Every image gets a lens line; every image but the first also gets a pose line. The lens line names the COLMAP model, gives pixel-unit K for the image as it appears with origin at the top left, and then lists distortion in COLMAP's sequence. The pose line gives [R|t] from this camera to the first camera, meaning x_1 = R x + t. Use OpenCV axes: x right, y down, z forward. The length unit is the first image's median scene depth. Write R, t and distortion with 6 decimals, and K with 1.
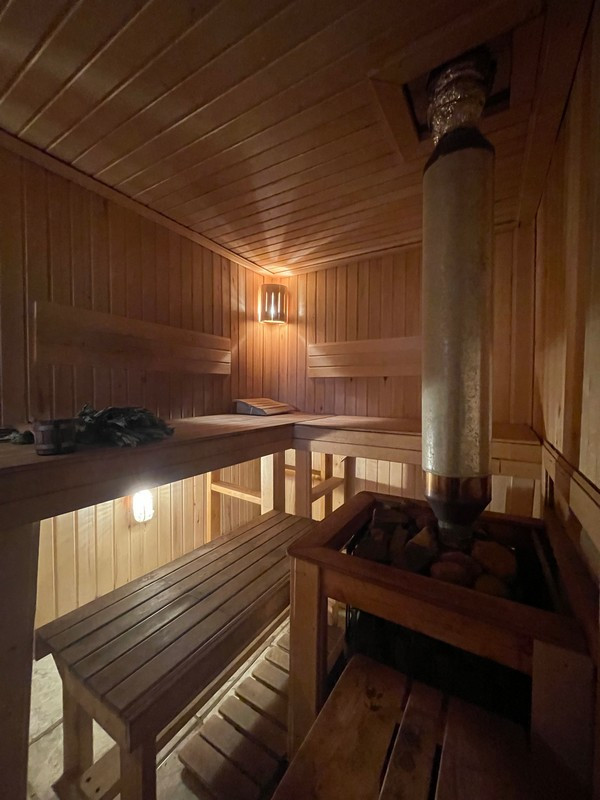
lens RADIAL K [[323.7, 0, 301.8], [0, 323.7, 399.4], [0, 0, 1]] dist [0.004342, -0.000444]
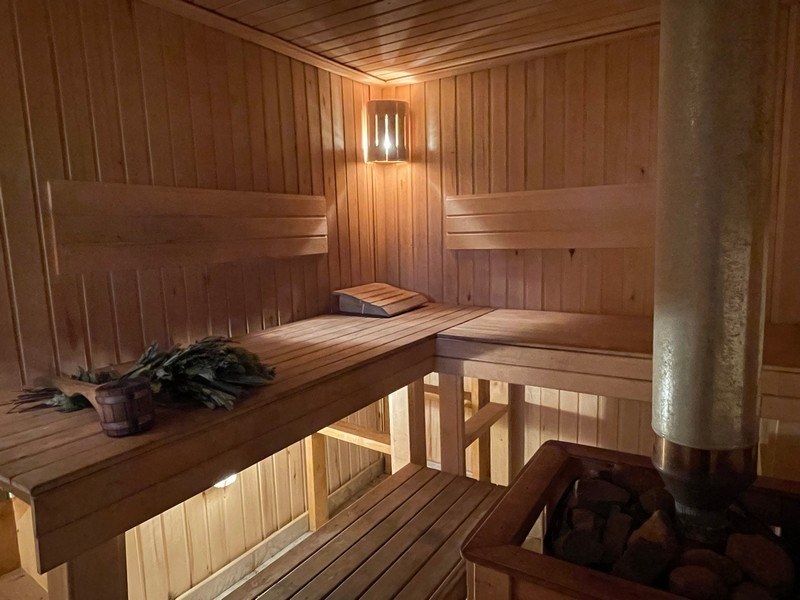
lens RADIAL K [[520.7, 0, 398.5], [0, 520.7, 301.3], [0, 0, 1]] dist [0.009330, -0.003303]
pose [[0.999042, -0.036547, -0.024065, -0.070247], [0.039028, 0.992904, 0.112331, -0.110393], [0.019788, -0.113163, 0.993379, -0.041271]]
